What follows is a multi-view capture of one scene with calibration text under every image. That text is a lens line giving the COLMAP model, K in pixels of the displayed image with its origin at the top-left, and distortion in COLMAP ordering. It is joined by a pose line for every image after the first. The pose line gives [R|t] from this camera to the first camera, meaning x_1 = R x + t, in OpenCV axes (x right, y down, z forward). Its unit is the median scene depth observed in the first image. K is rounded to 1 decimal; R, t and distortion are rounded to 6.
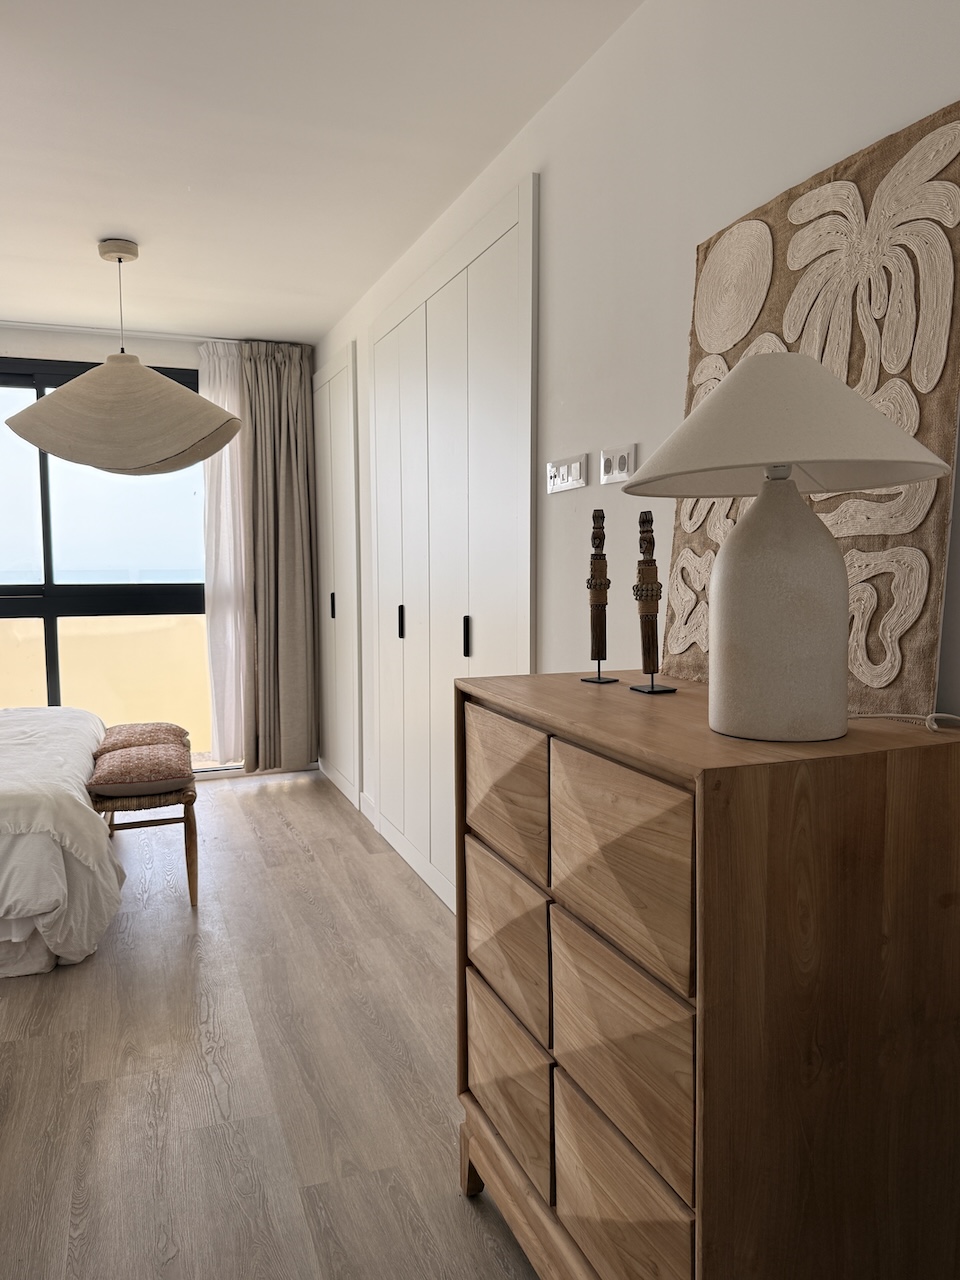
lens RADIAL K [[939.1, 0, 480.6], [0, 939.1, 645.1], [0, 0, 1]] dist [0.028231, -0.050827]
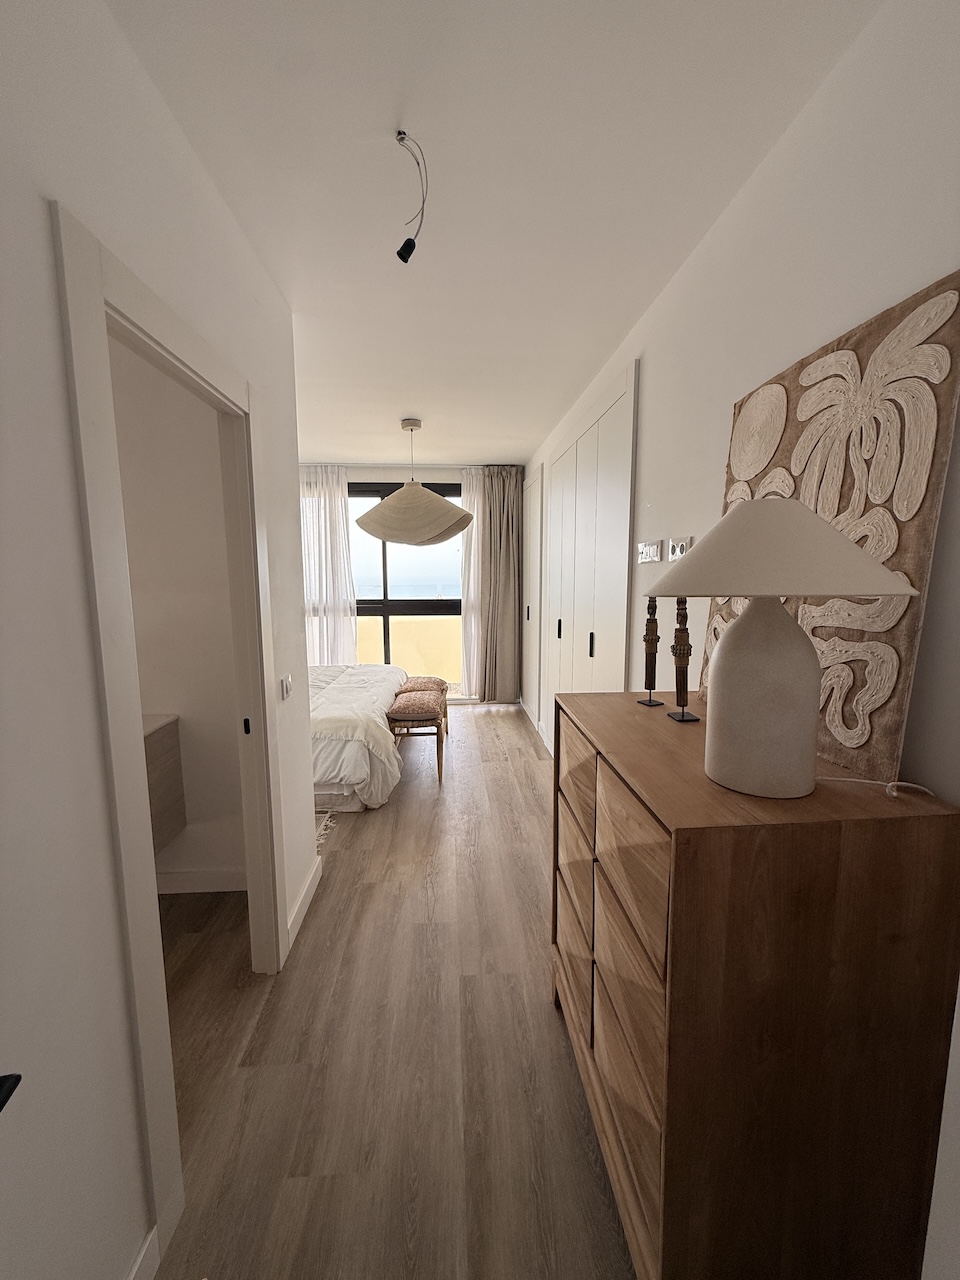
lens RADIAL K [[510.4, 0, 481.8], [0, 510.4, 638.0], [0, 0, 1]] dist [-0.009367, 0.002421]
pose [[0.957590, 0.036611, -0.285798, 0.081865], [-0.026086, 0.998837, 0.040551, -0.075774], [0.286950, -0.031376, 0.957432, 0.118031]]
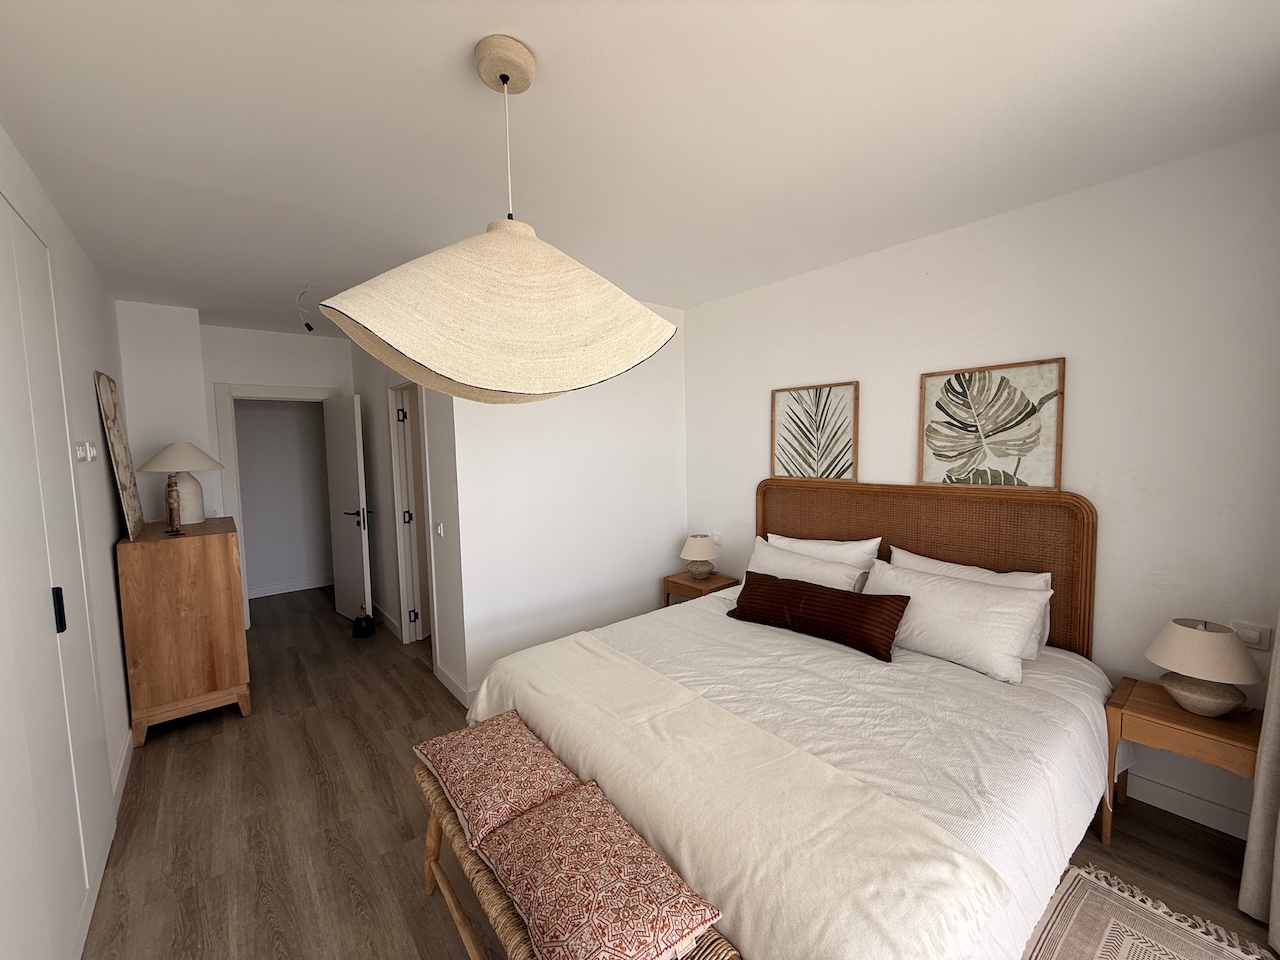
lens RADIAL K [[510.4, 0, 635.0], [0, 510.4, 480.7], [0, 0, 1]] dist [-0.009367, 0.002421]
pose [[-0.946783, 0.045757, -0.318603, -0.569892], [-0.008143, 0.986122, 0.165824, -0.313552], [0.321769, 0.159593, -0.933271, 2.341832]]
